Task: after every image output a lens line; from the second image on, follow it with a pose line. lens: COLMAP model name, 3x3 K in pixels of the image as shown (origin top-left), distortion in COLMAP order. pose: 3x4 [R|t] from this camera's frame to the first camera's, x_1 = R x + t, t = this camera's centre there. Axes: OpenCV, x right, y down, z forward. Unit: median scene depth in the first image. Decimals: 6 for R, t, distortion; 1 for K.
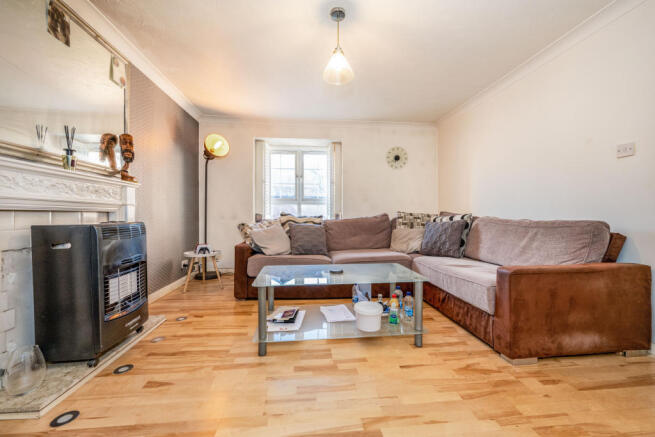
lens RADIAL K [[257.1, 0, 327.7], [0, 257.1, 218.3], [0, 0, 1]] dist [-0.006440, -0.000443]
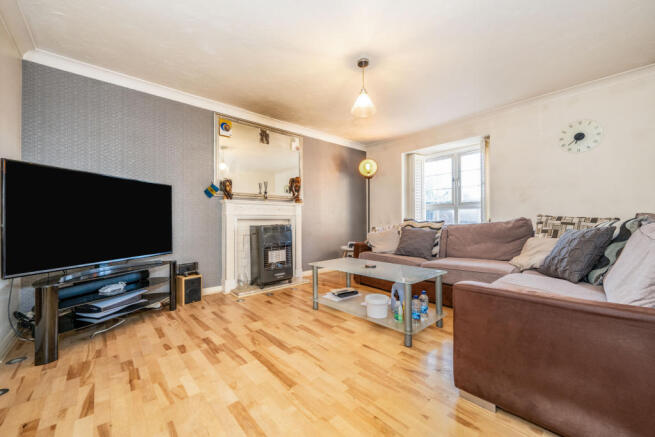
lens RADIAL K [[257.1, 0, 325.3], [0, 257.1, 219.6], [0, 0, 1]] dist [-0.006440, -0.000443]
pose [[0.579034, -0.008408, -0.815260, 0.595982], [-0.004840, 0.999894, -0.013750, 0.001322], [0.815289, 0.011908, 0.578932, 0.070082]]
